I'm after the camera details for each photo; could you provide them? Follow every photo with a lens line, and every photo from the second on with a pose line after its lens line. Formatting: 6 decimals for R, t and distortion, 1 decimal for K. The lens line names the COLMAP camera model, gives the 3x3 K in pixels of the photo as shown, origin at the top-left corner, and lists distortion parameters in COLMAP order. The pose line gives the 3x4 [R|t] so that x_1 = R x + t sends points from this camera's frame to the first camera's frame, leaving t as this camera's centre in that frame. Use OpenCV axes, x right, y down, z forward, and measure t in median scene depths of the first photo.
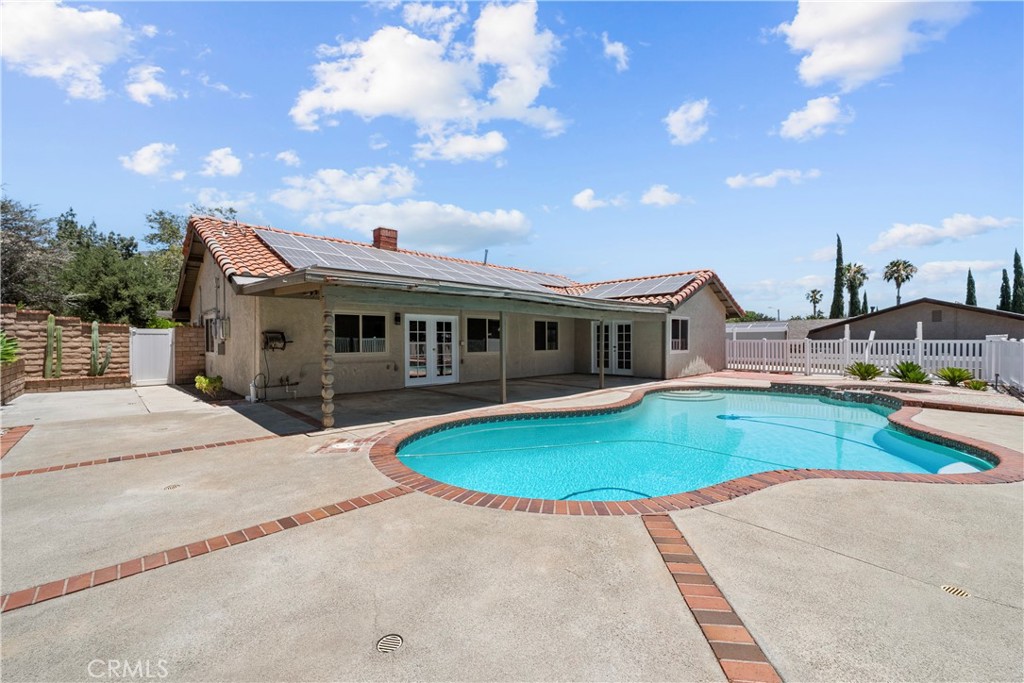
lens RADIAL K [[405.2, 0, 508.3], [0, 405.2, 342.8], [0, 0, 1]] dist [-0.000229, -0.000132]
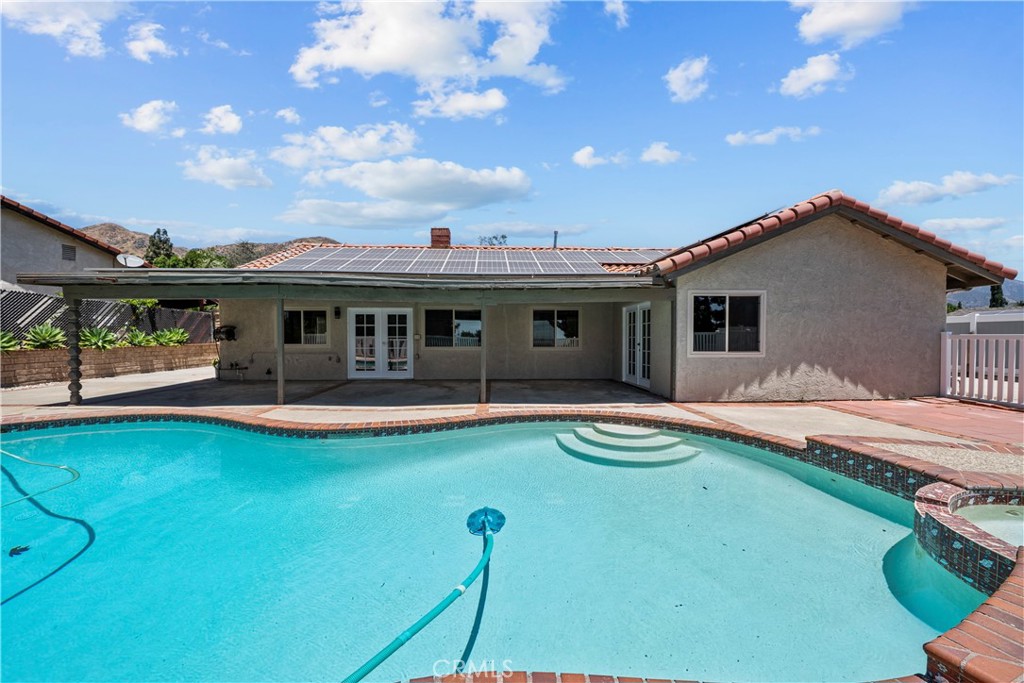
lens RADIAL K [[377.0, 0, 509.3], [0, 377.0, 339.7], [0, 0, 1]] dist [-0.002653, -0.000177]
pose [[0.758157, 0.008519, -0.652017, 0.633812], [-0.008305, 0.999960, 0.003408, 0.002724], [0.652019, 0.002832, 0.758197, 0.501010]]
